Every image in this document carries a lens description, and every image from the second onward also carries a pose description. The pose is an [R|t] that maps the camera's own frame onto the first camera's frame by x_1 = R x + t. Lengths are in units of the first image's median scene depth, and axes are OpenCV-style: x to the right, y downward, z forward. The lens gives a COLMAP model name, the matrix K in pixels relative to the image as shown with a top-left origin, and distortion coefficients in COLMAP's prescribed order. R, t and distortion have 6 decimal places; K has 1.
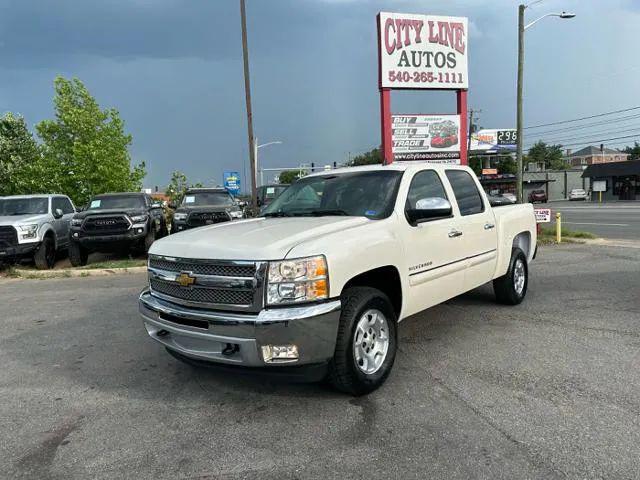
lens RADIAL K [[450.5, 0, 320.9], [0, 450.5, 242.9], [0, 0, 1]] dist [0.024399, -0.034277]
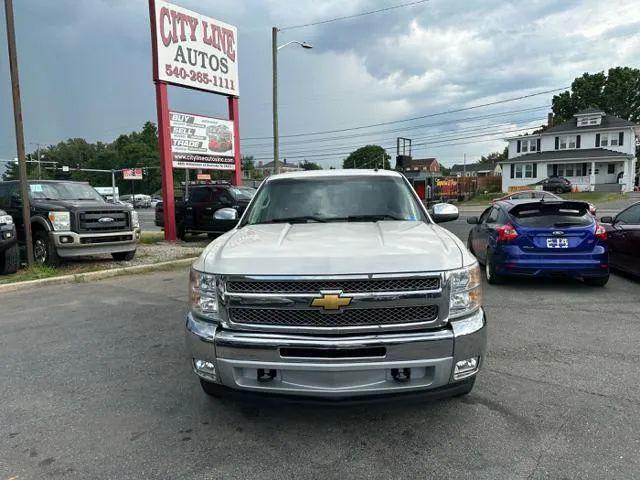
lens RADIAL K [[450.5, 0, 321.8], [0, 450.5, 242.3], [0, 0, 1]] dist [0.024399, -0.034277]
pose [[0.799584, -0.031692, 0.599717, -0.156849], [0.037336, 0.999298, 0.003028, -0.005481], [-0.599392, 0.019970, 0.800206, 0.072016]]
